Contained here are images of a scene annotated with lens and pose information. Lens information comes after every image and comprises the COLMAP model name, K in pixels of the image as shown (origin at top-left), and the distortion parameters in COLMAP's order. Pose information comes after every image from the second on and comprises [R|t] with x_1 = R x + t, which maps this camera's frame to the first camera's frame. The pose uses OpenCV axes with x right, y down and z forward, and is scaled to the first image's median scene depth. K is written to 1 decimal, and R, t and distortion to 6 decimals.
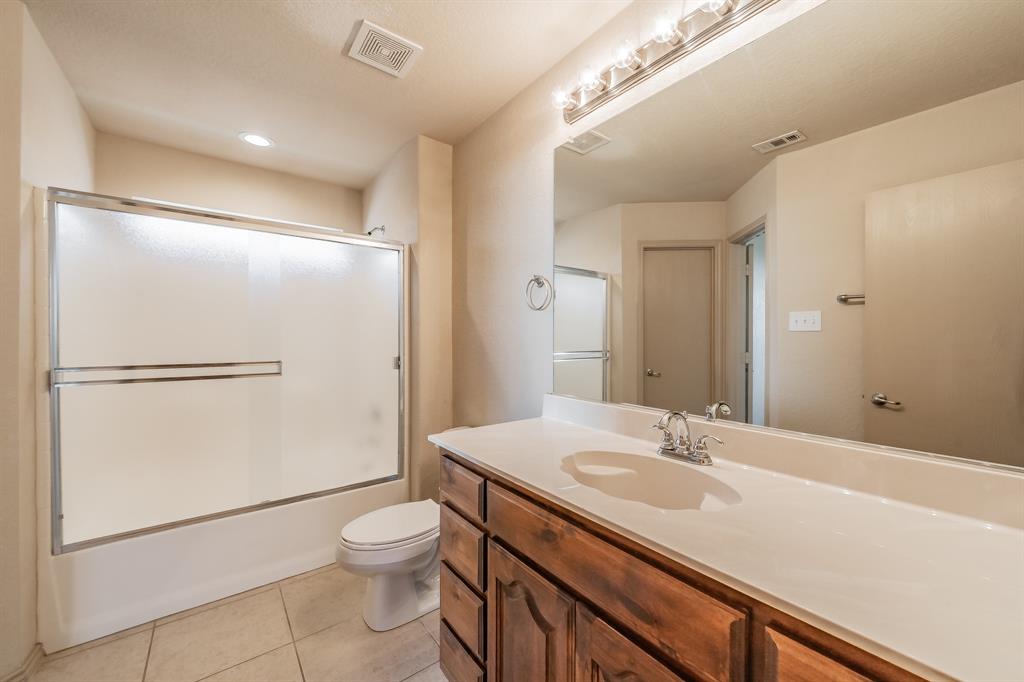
lens RADIAL K [[397.4, 0, 512.0], [0, 397.4, 341.0], [0, 0, 1]] dist [-0.000202, -0.000057]
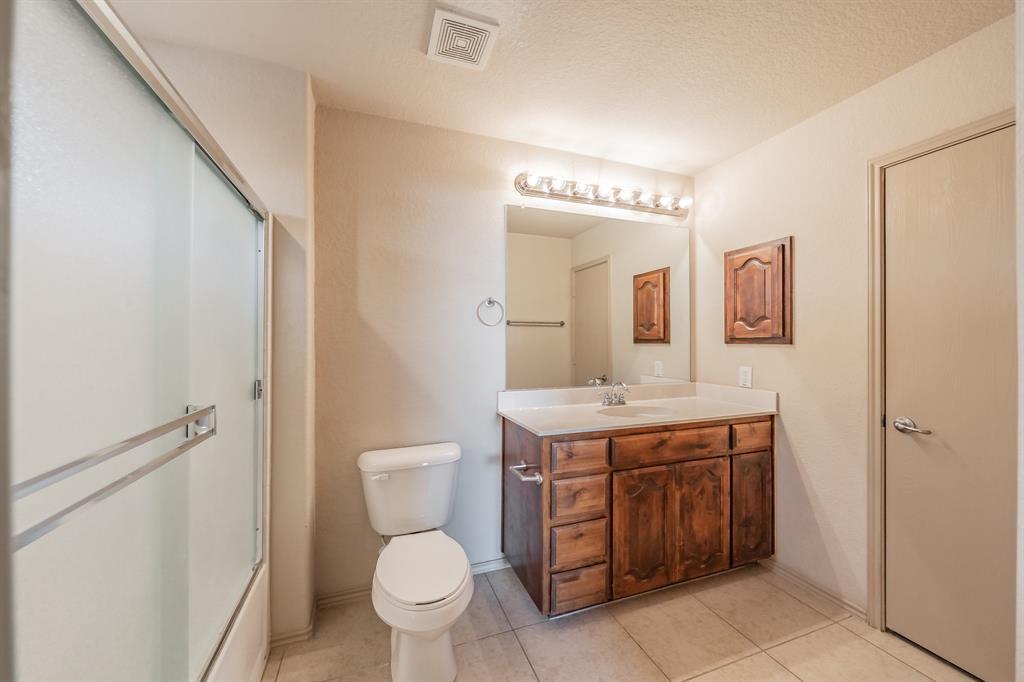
lens RADIAL K [[379.7, 0, 504.0], [0, 379.7, 345.0], [0, 0, 1]] dist [0.001820, -0.000028]
pose [[0.312657, -0.009351, 0.949820, -1.590080], [0.012734, 0.999903, 0.005652, -0.034140], [-0.949781, 0.010328, 0.312746, 0.899600]]
